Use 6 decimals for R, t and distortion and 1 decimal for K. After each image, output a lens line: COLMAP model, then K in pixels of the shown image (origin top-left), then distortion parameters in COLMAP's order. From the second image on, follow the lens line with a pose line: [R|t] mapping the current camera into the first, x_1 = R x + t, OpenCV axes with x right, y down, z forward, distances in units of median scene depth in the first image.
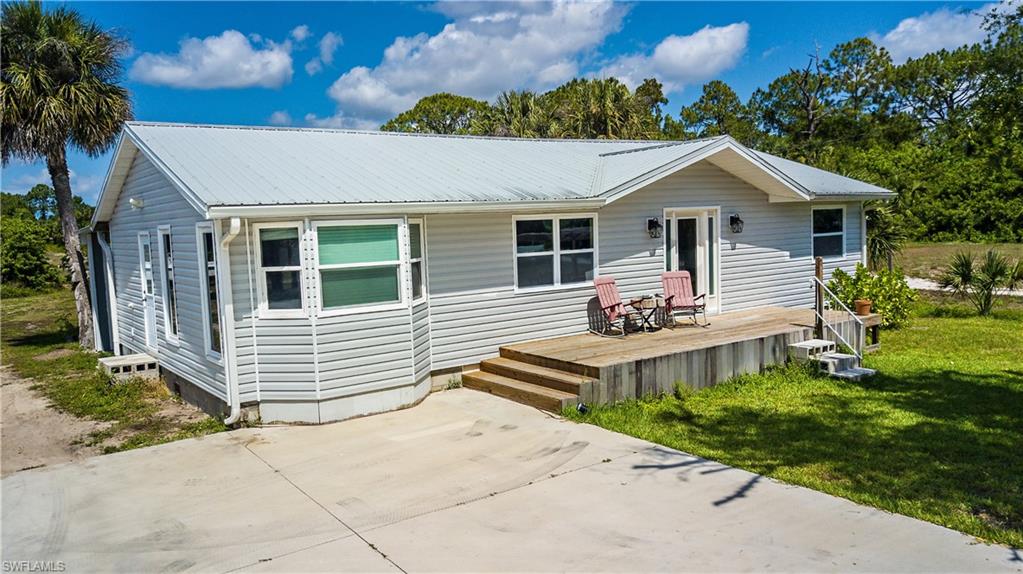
lens RADIAL K [[773.2, 0, 511.5], [0, 773.2, 287.0], [0, 0, 1]] dist [0.017741, -0.003974]
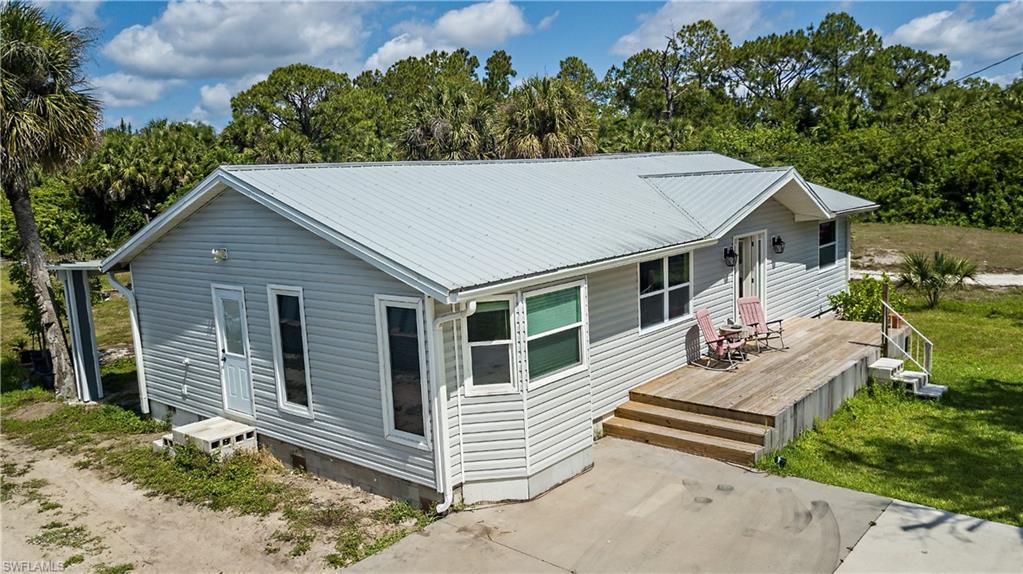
lens RADIAL K [[782.0, 0, 511.5], [0, 782.0, 287.0], [0, 0, 1]] dist [0.005441, -0.004184]
pose [[0.973829, -0.041570, 0.223450, -0.386430], [0.031828, 0.998387, 0.047024, -0.109014], [-0.225044, -0.038682, 0.973580, 0.056516]]
